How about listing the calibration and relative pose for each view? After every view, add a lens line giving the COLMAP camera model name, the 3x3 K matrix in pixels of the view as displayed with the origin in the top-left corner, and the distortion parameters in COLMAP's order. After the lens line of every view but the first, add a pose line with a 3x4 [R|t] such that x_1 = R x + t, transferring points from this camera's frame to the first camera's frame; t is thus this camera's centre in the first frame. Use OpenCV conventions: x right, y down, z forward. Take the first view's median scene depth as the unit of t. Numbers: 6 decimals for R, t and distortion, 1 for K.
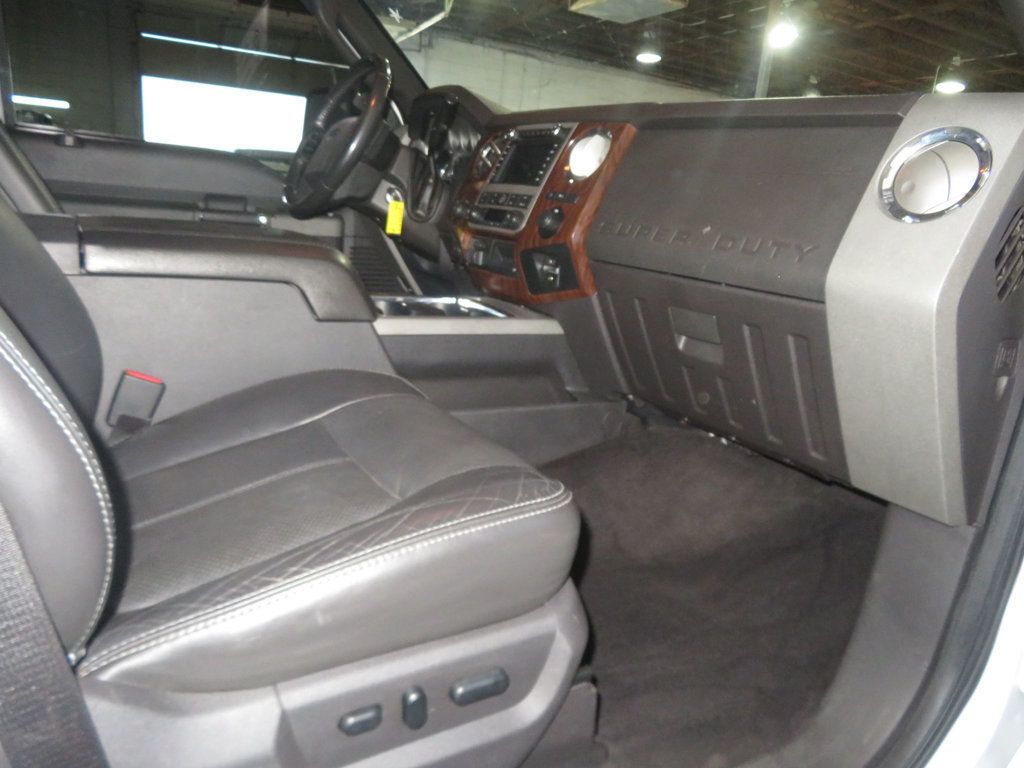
lens RADIAL K [[748.2, 0, 512.7], [0, 748.2, 378.5], [0, 0, 1]] dist [-0.007110, 0.013321]
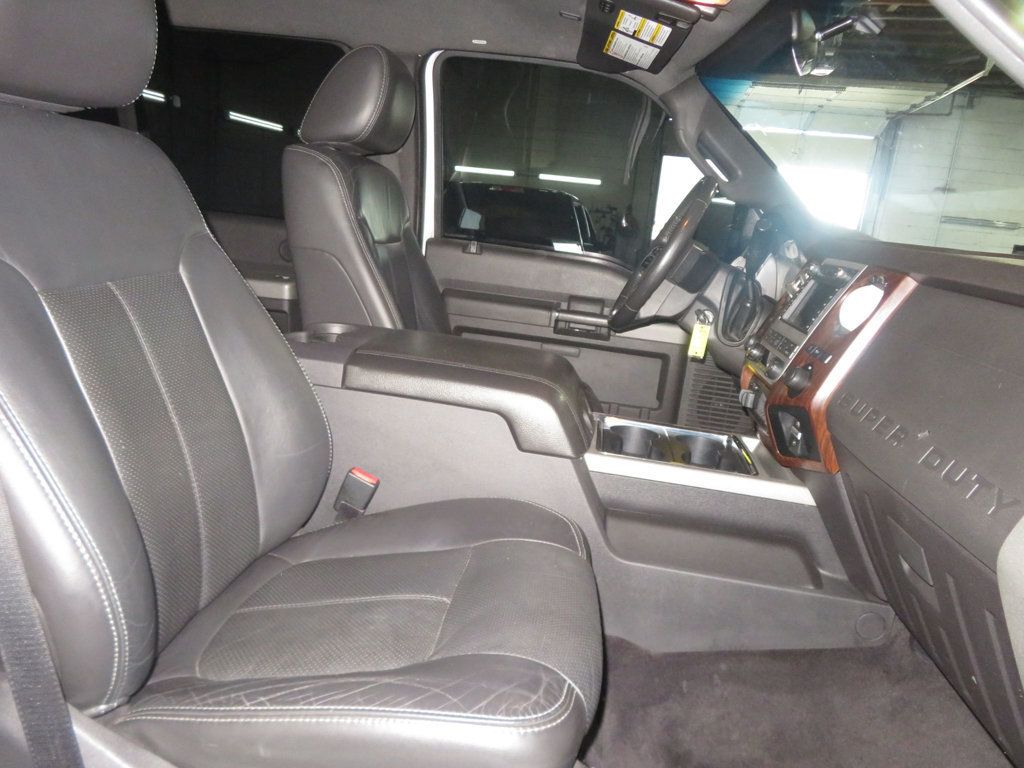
lens RADIAL K [[748.2, 0, 497.8], [0, 748.2, 386.5], [0, 0, 1]] dist [-0.007110, 0.013321]
pose [[0.792941, 0.134944, -0.594168, 0.277698], [-0.178544, 0.983820, -0.014834, -0.121228], [0.582552, 0.117847, 0.804204, 0.097341]]
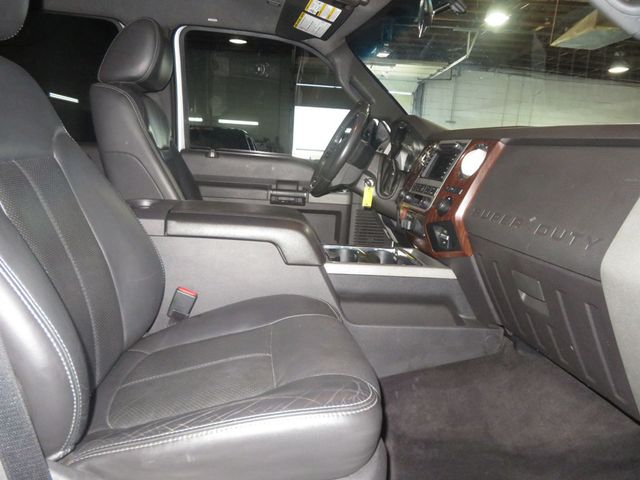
lens RADIAL K [[467.6, 0, 316.8], [0, 467.6, 240.0], [0, 0, 1]] dist [-0.007110, 0.013321]
pose [[0.921280, 0.043986, -0.386406, 0.173922], [-0.077129, 0.994512, -0.070685, -0.051983], [0.381176, 0.094924, 0.919616, 0.039206]]
